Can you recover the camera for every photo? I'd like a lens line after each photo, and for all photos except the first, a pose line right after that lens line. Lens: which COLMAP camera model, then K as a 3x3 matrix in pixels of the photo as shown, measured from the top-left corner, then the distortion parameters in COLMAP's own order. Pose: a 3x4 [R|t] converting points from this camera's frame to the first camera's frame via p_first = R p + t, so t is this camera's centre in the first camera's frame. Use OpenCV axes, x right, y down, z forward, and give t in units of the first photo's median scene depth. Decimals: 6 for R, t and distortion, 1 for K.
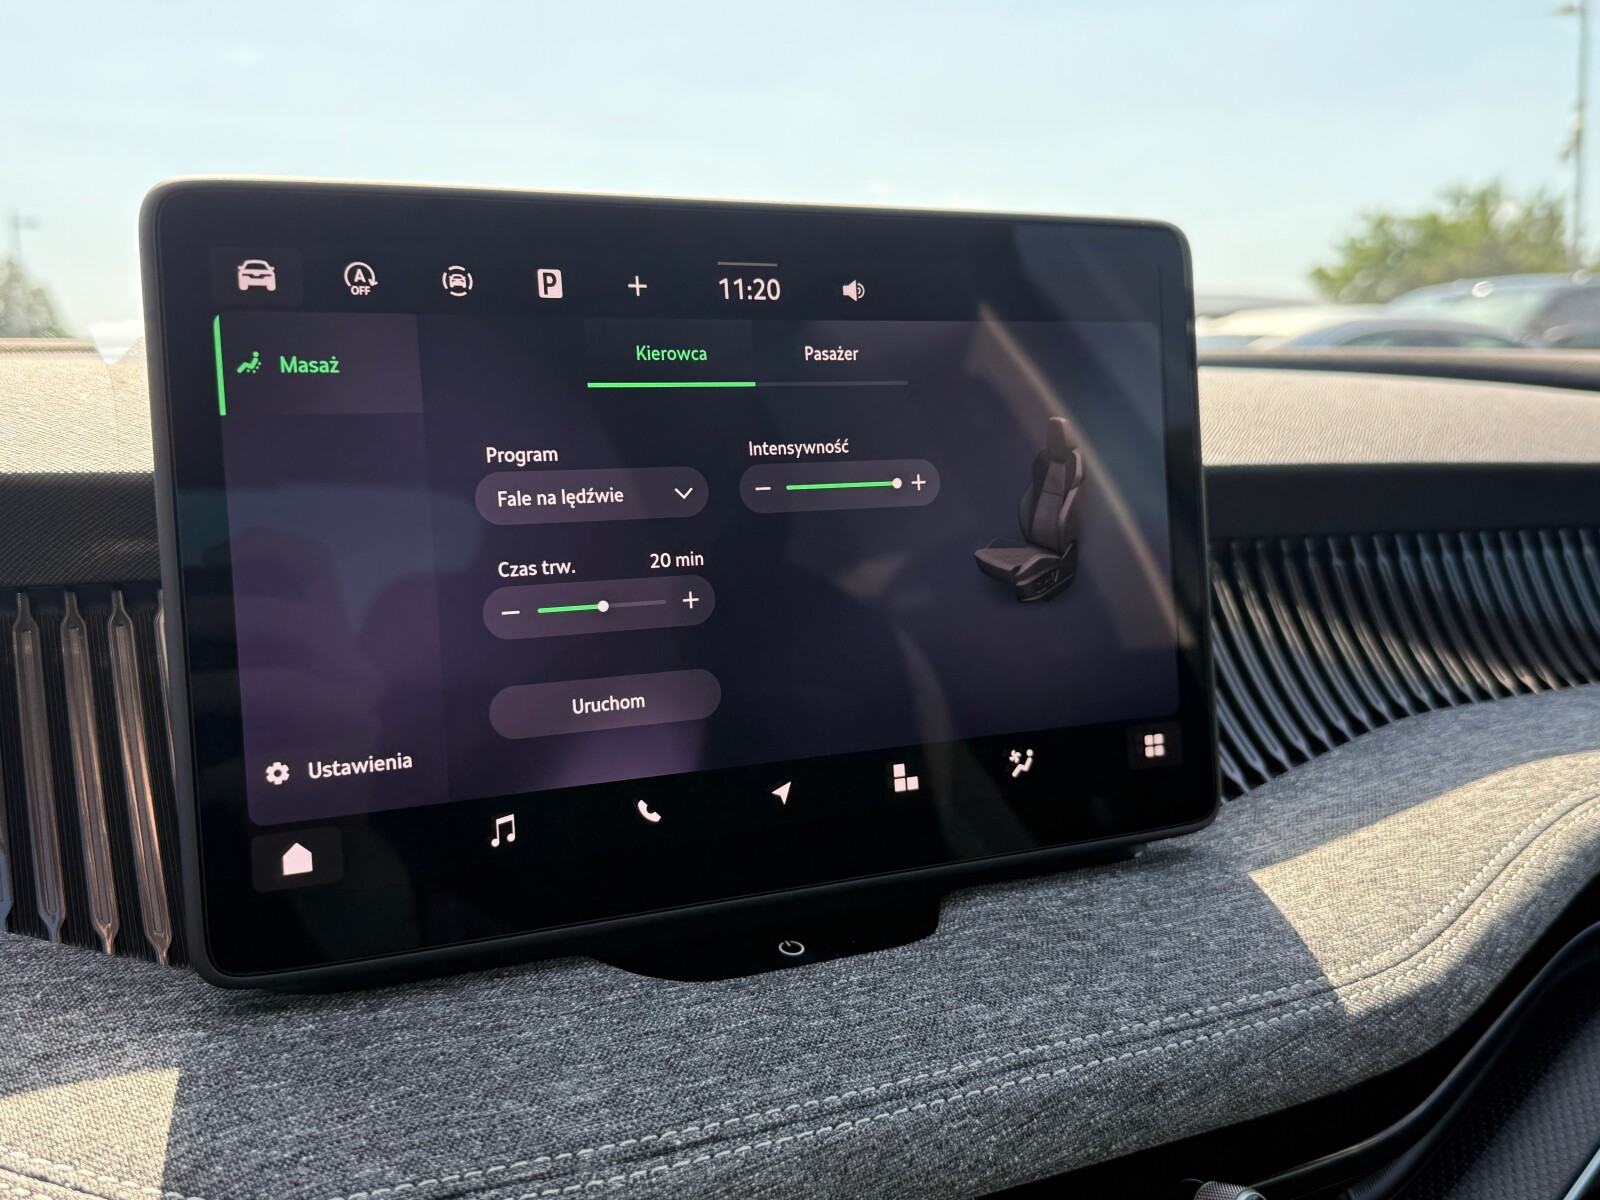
lens RADIAL K [[1615.1, 0, 801.2], [0, 1615.1, 596.3], [0, 0, 1]] dist [0.163519, -0.428095]
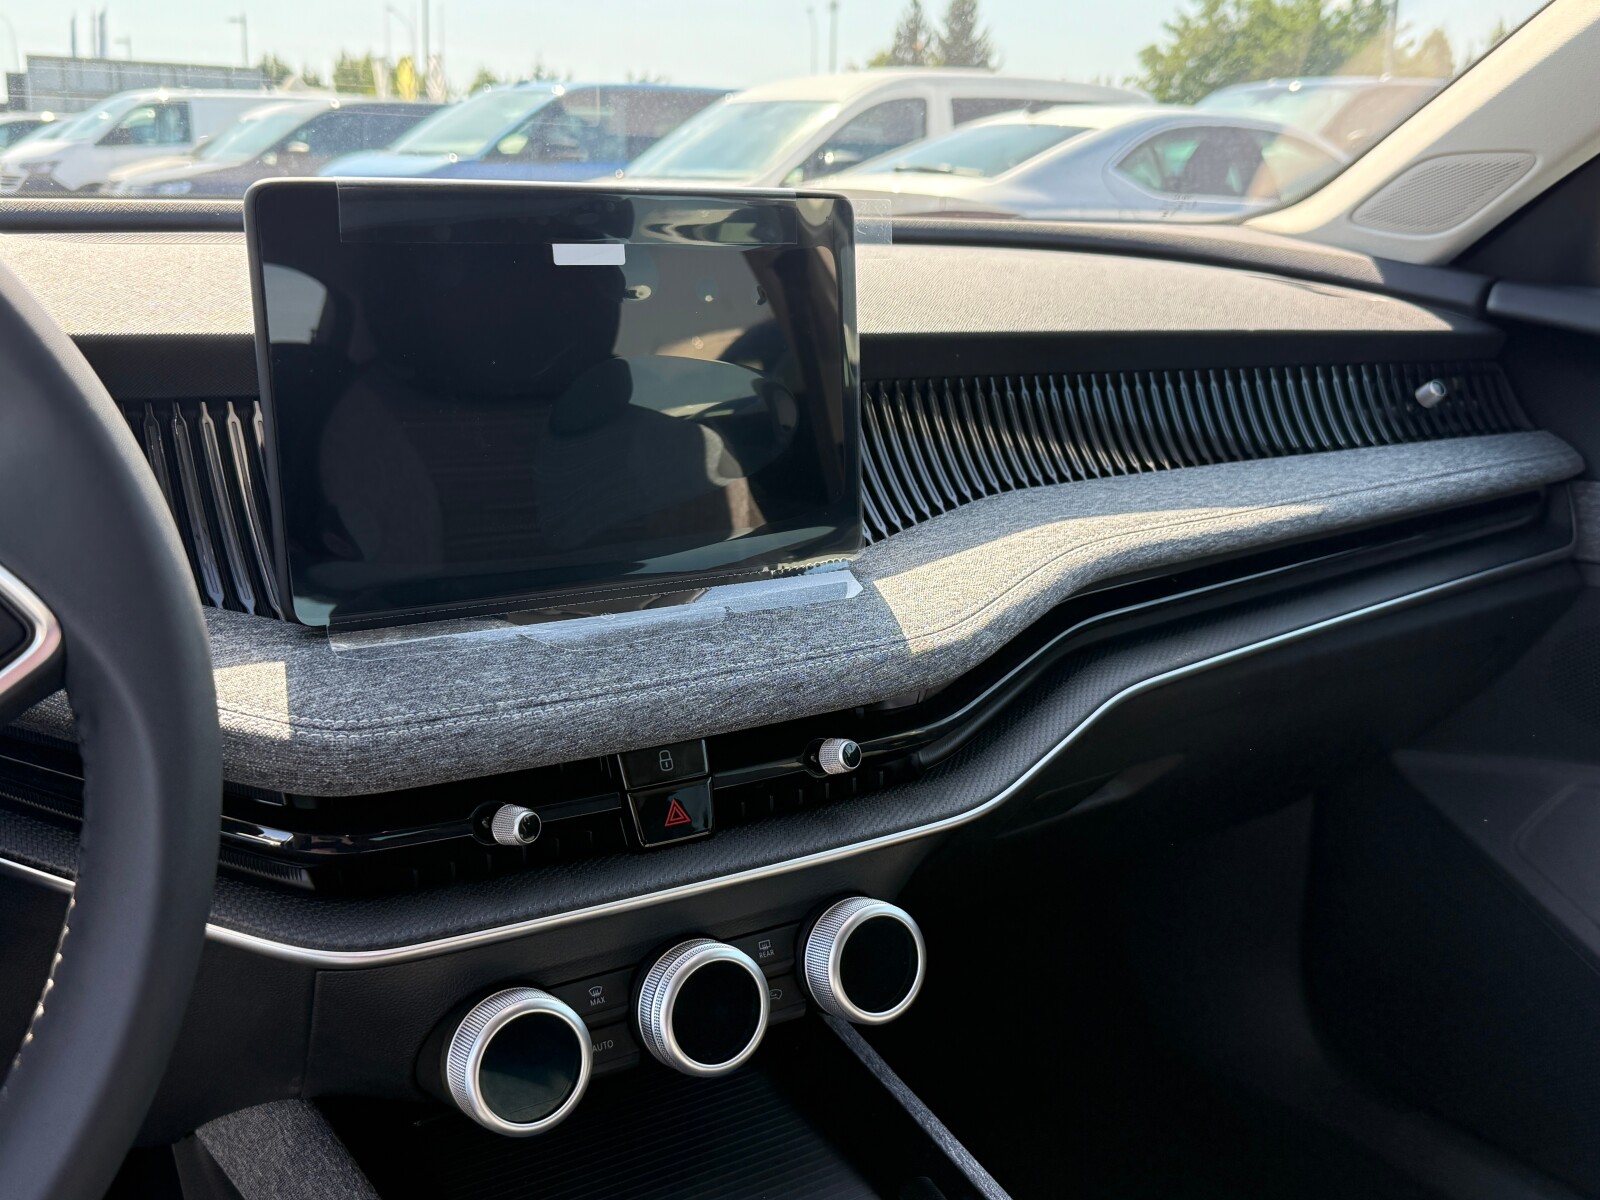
lens RADIAL K [[1587.7, 0, 800.0], [0, 1587.7, 600.0], [0, 0, 1]] dist [0.174328, -0.391904]
pose [[0.994485, 0.012027, 0.104182, 0.022504], [-0.026804, 0.989558, 0.141621, -0.058414], [-0.101391, -0.143633, 0.984423, -0.787087]]
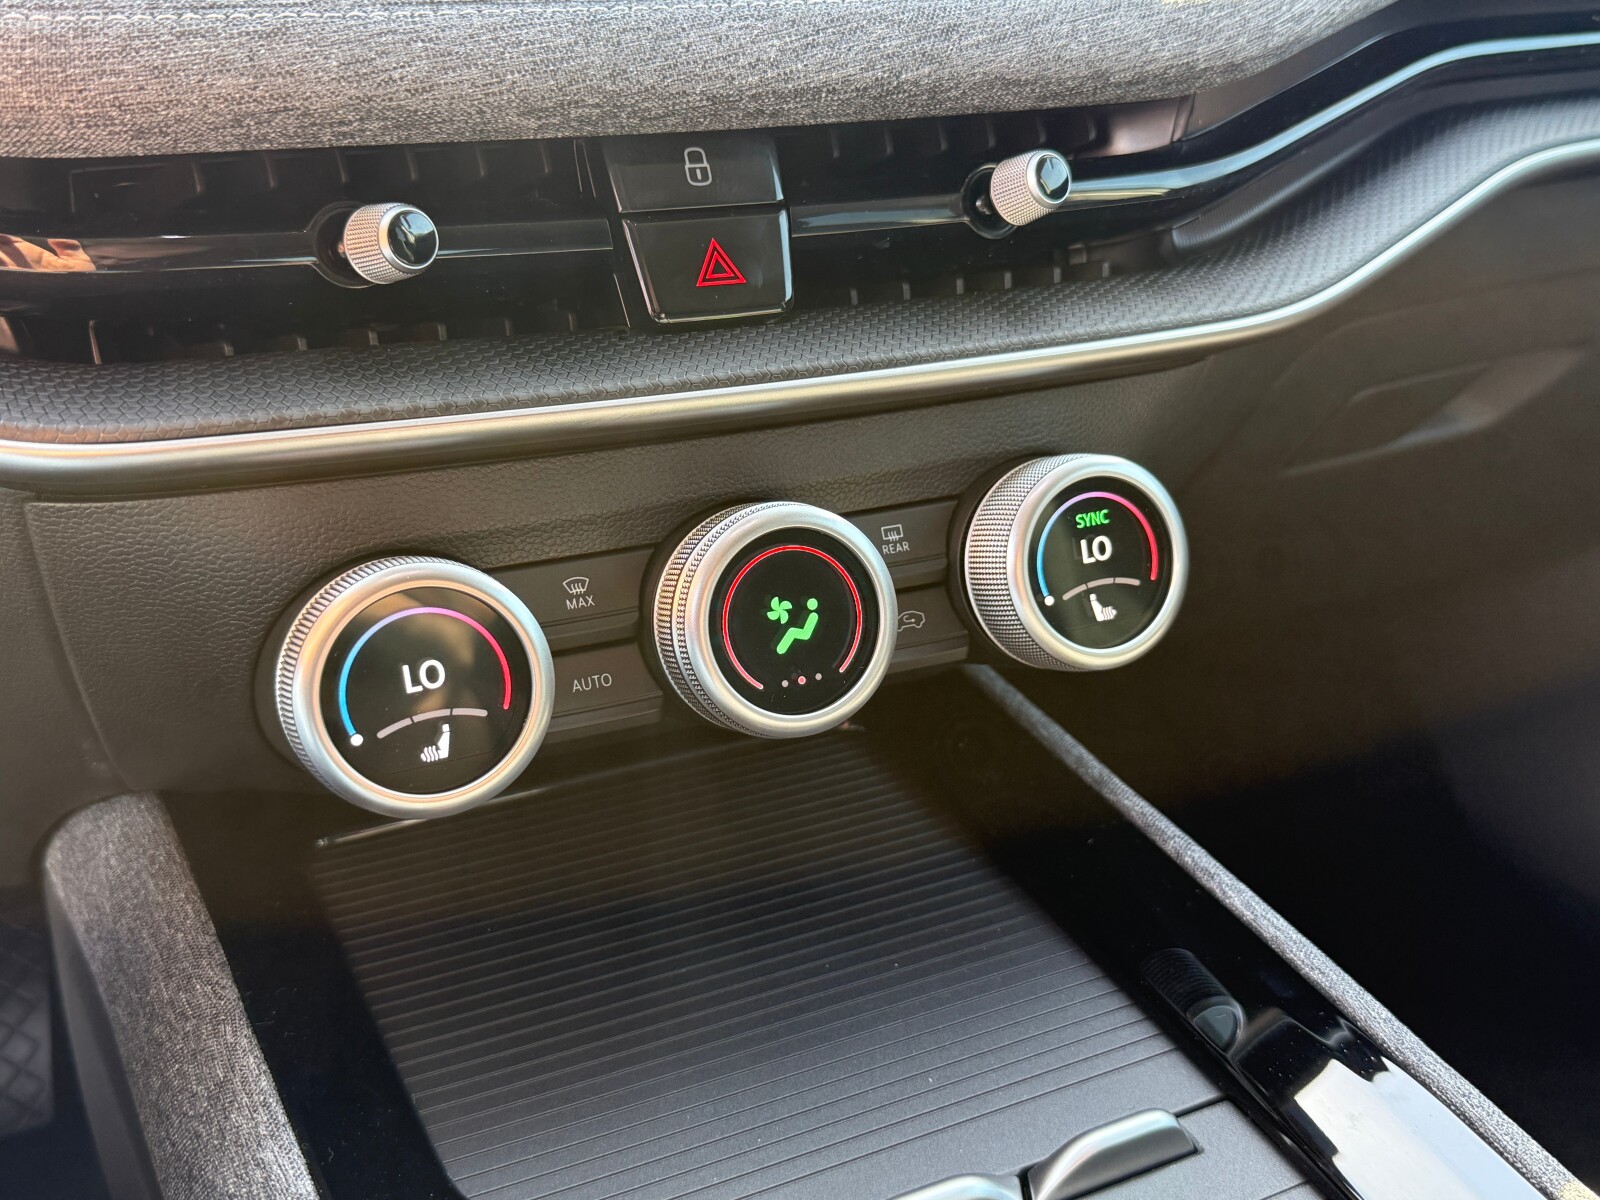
lens RADIAL K [[1616.2, 0, 811.4], [0, 1616.2, 592.2], [0, 0, 1]] dist [0.167529, -0.437113]
pose [[0.999891, -0.000444, -0.014742, 0.141914], [0.003680, 0.975436, 0.220254, 0.405114], [0.014282, -0.220284, 0.975331, -0.051659]]
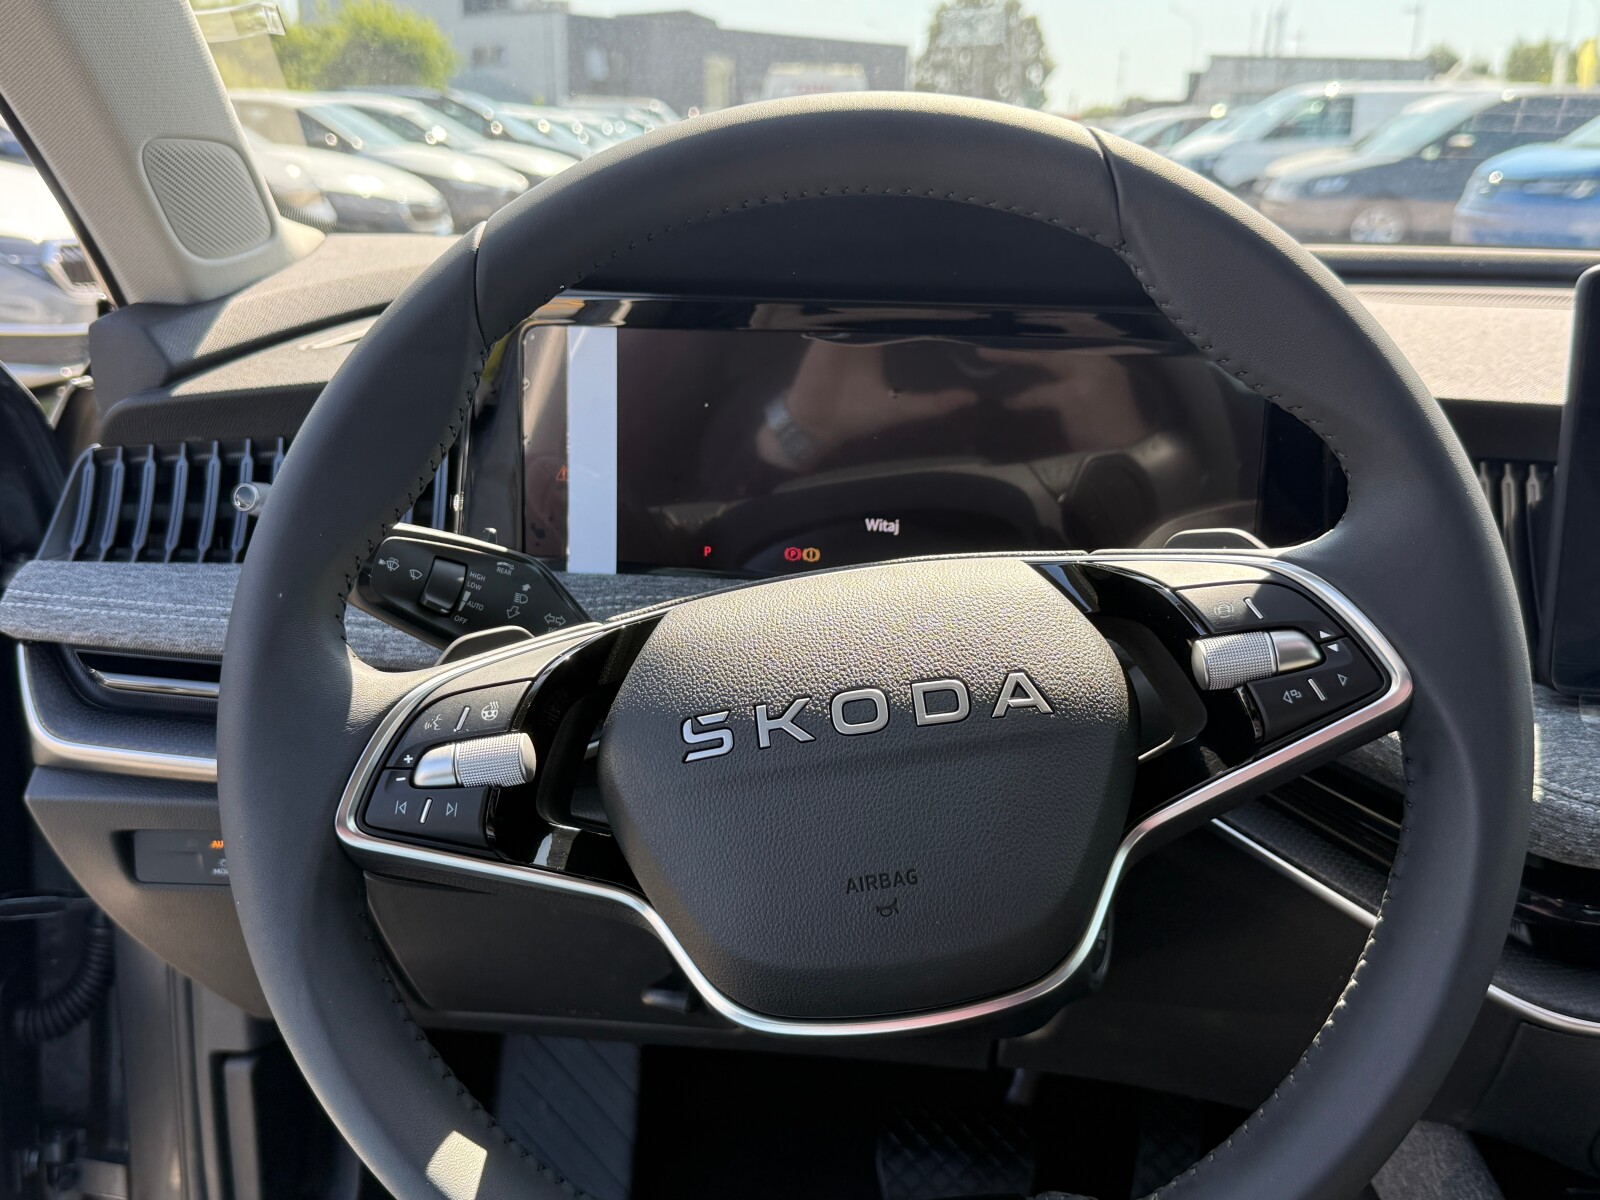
lens RADIAL K [[1636.7, 0, 800.0], [0, 1636.7, 600.0], [0, 0, 1]] dist [-0.009608, -0.028623]
pose [[0.849460, 0.167248, -0.500445, -0.146863], [-0.084352, 0.979282, 0.184094, -0.131558], [0.520867, -0.114167, 0.845969, -0.984955]]
